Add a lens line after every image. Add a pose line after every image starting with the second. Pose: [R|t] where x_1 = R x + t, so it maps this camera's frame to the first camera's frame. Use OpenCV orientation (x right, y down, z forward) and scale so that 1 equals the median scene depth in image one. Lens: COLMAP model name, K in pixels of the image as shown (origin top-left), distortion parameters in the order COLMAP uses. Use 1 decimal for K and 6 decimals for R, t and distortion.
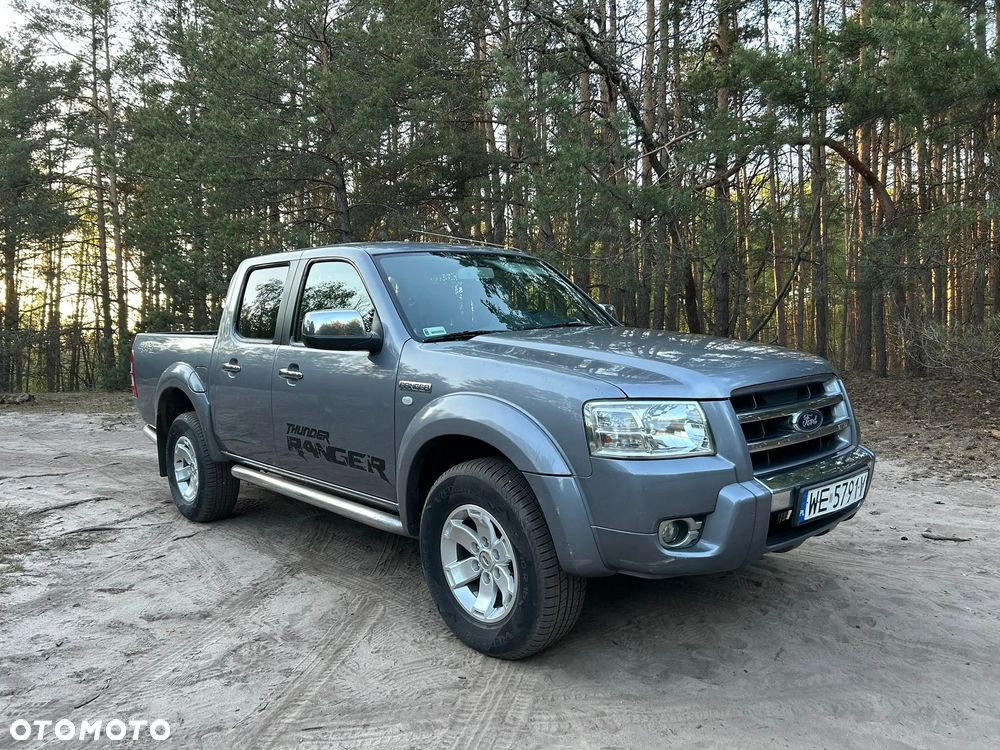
lens RADIAL K [[737.7, 0, 494.4], [0, 737.7, 366.9], [0, 0, 1]] dist [0.044934, -0.043226]
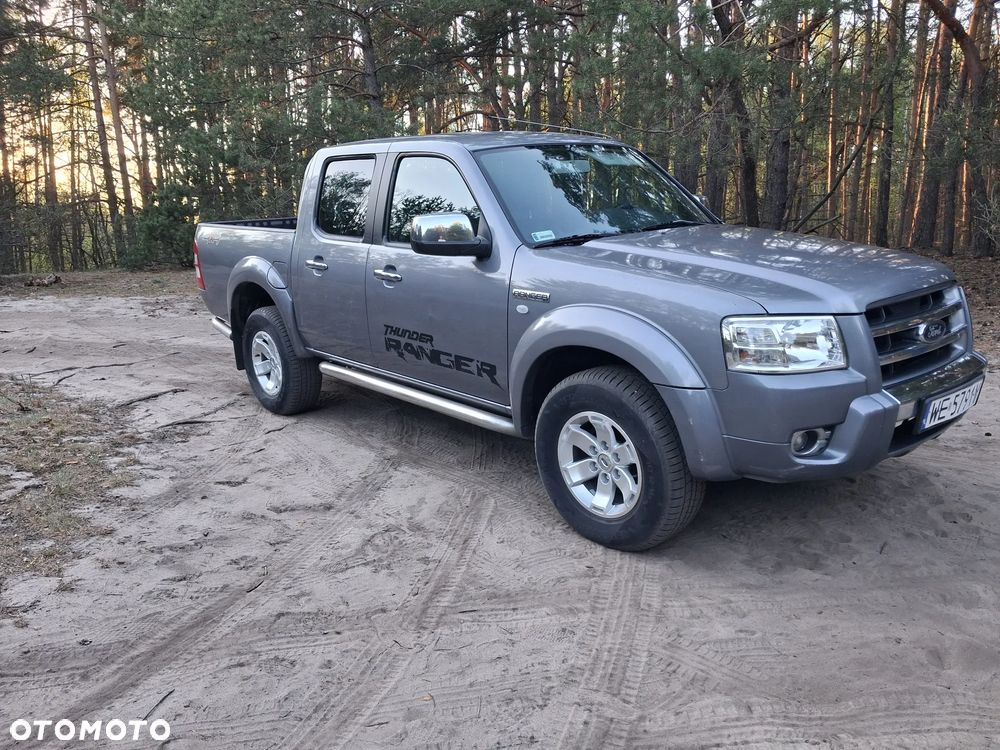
lens RADIAL K [[775.3, 0, 495.0], [0, 775.3, 383.1], [0, 0, 1]] dist [0.046571, -0.066867]
pose [[0.999853, -0.000210, -0.017131, -0.130796], [0.003389, 0.982583, 0.185792, -0.048593], [0.016794, -0.185823, 0.982440, -0.060049]]
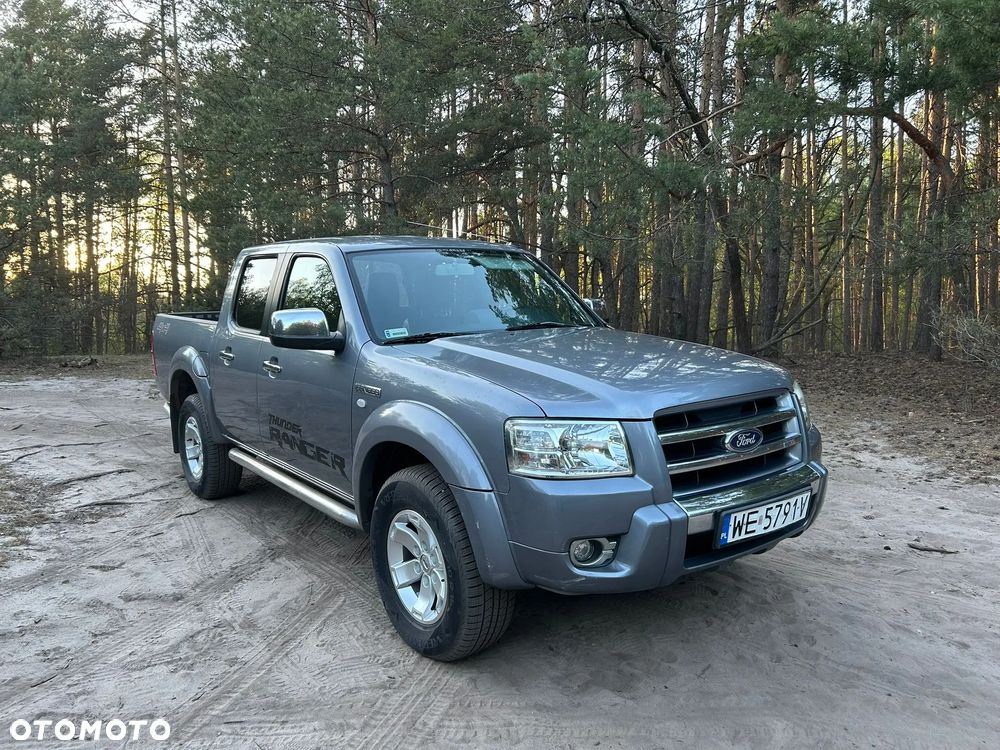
lens RADIAL K [[737.7, 0, 503.6], [0, 737.7, 368.2], [0, 0, 1]] dist [0.044934, -0.043226]
pose [[0.996574, 0.023270, -0.079361, 0.149459], [-0.019165, 0.998458, 0.052096, -0.056269], [0.080451, -0.050396, 0.995484, 0.000826]]
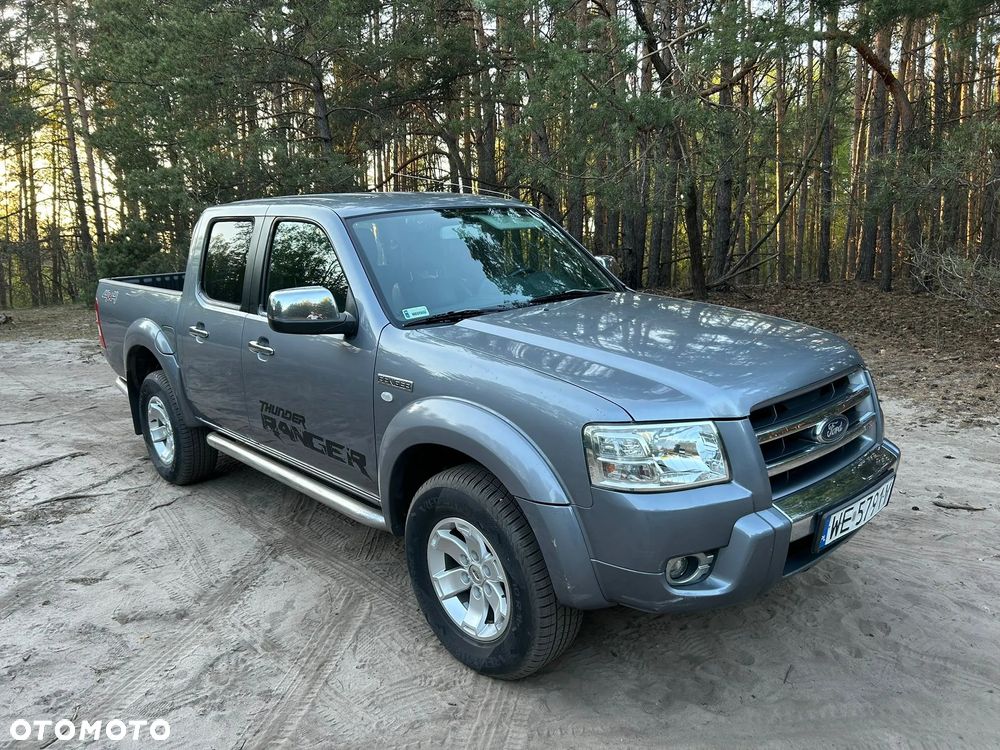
lens RADIAL K [[737.7, 0, 491.3], [0, 737.7, 369.0], [0, 0, 1]] dist [0.044934, -0.043226]
pose [[0.999924, -0.011395, 0.004719, 0.005291], [0.010589, 0.989336, 0.145267, -0.111429], [-0.006323, -0.145206, 0.989381, 0.103934]]
